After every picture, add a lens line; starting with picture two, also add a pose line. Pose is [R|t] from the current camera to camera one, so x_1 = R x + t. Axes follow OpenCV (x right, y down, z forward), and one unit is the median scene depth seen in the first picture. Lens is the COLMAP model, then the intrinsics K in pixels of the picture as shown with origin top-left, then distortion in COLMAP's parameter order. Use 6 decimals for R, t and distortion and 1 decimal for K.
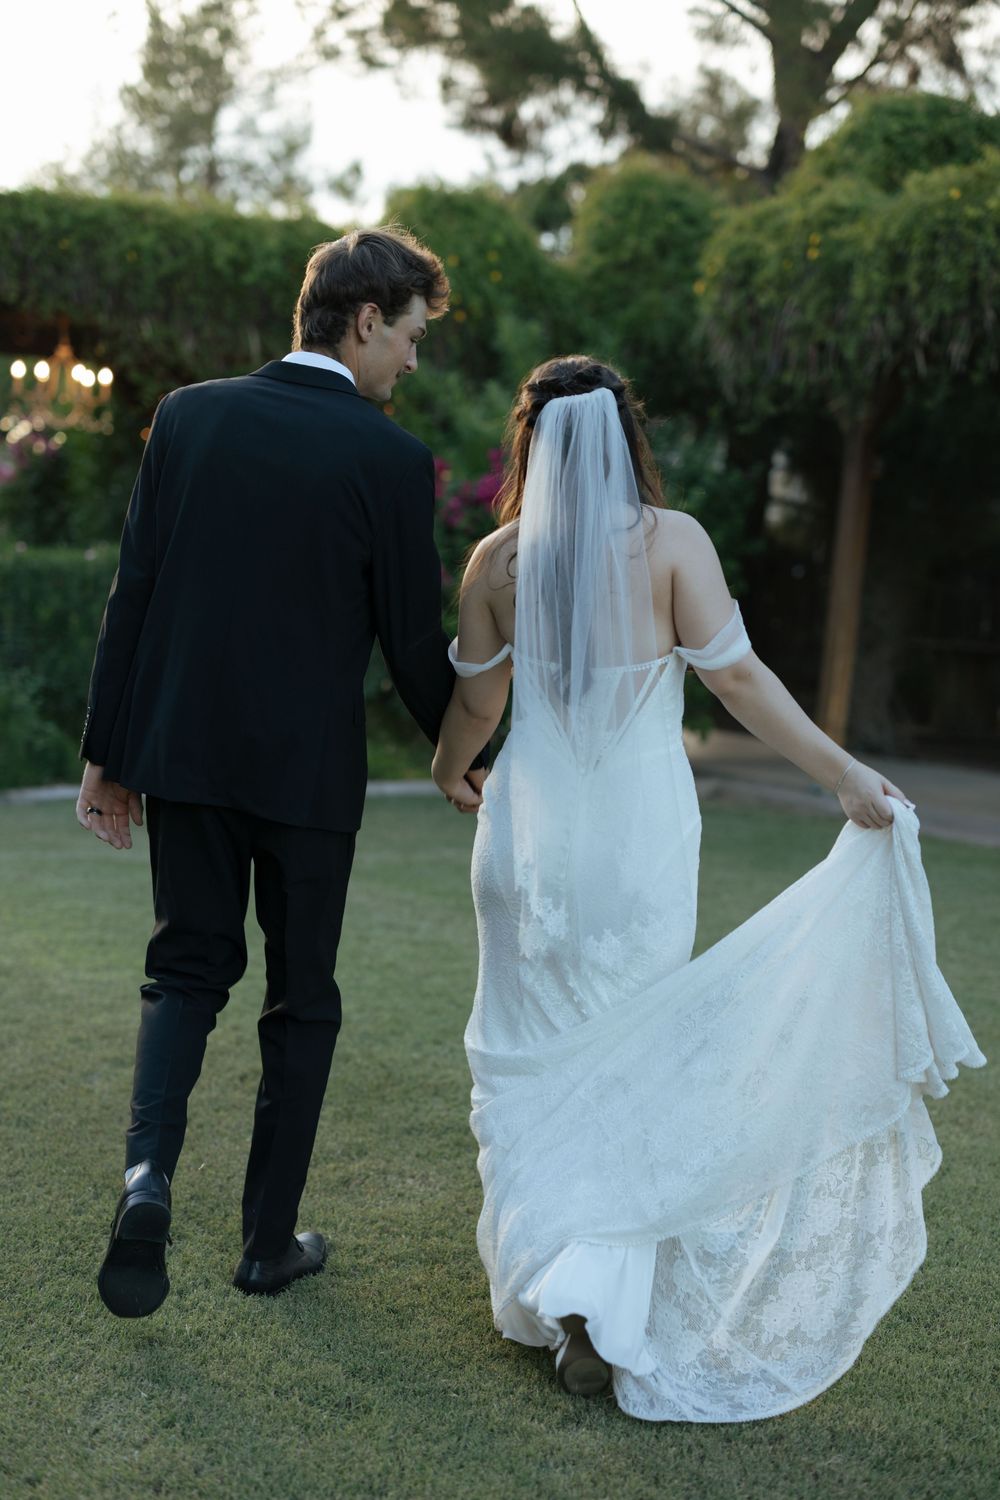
lens RADIAL K [[2421.4, 0, 500.0], [0, 2421.4, 750.0], [0, 0, 1]] dist [-0.003358, 0.106183]
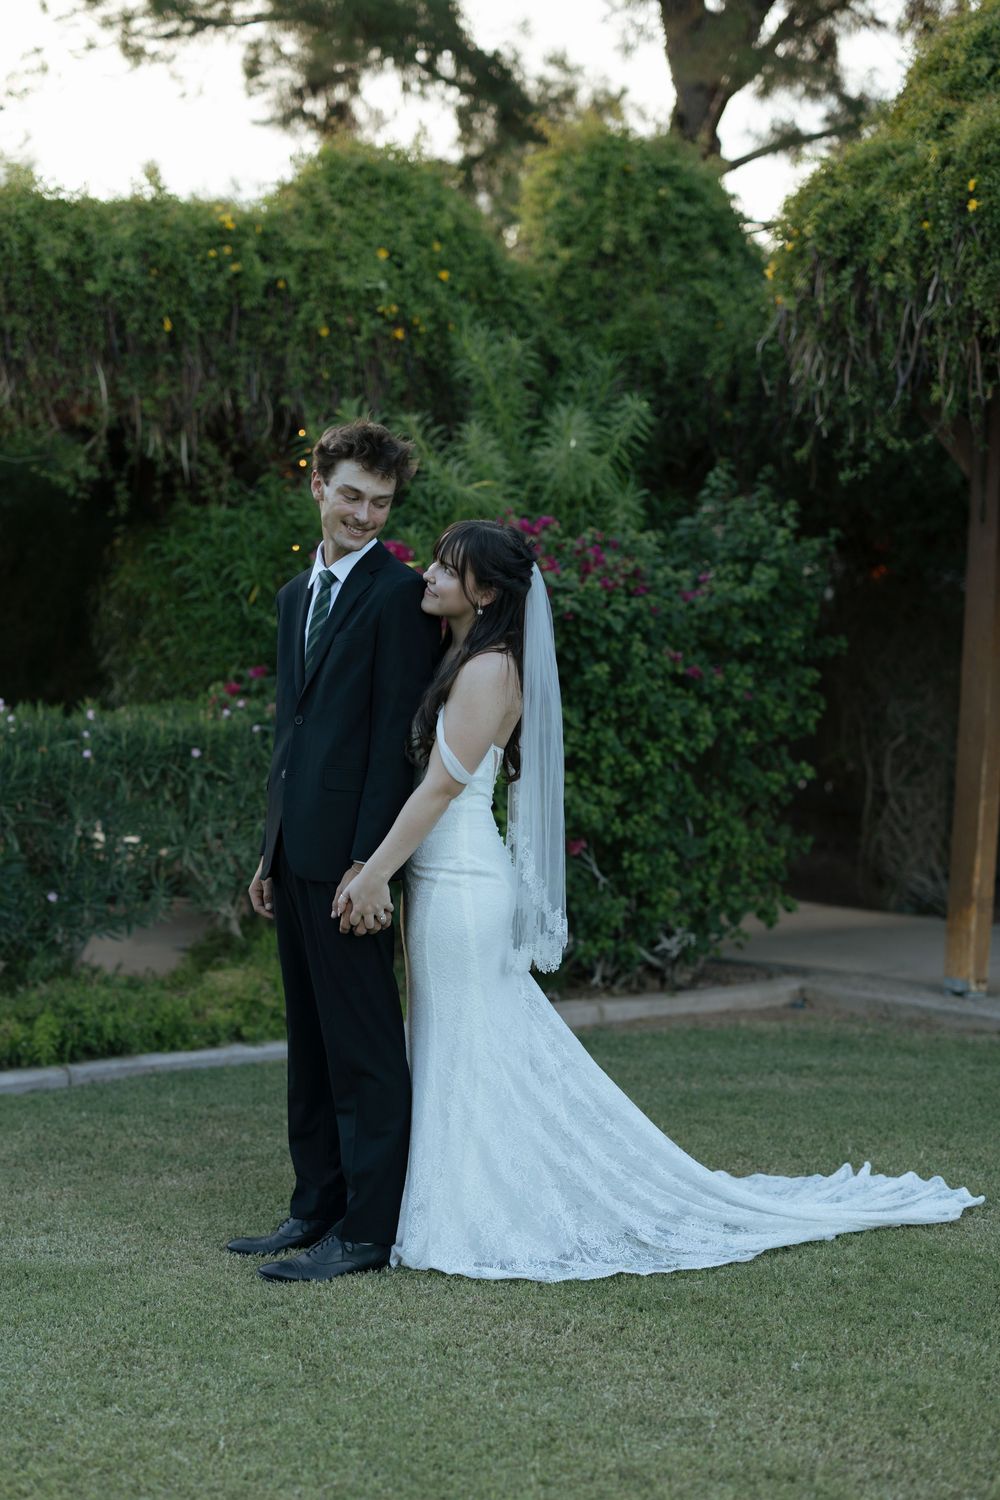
lens RADIAL K [[2577.8, 0, 500.0], [0, 2577.8, 750.0], [0, 0, 1]] dist [0.004846, 0.059272]
pose [[0.991501, -0.057441, 0.116735, -0.080333], [0.062275, 0.997328, -0.038185, -0.031446], [-0.114230, 0.045130, 0.992429, 0.274843]]
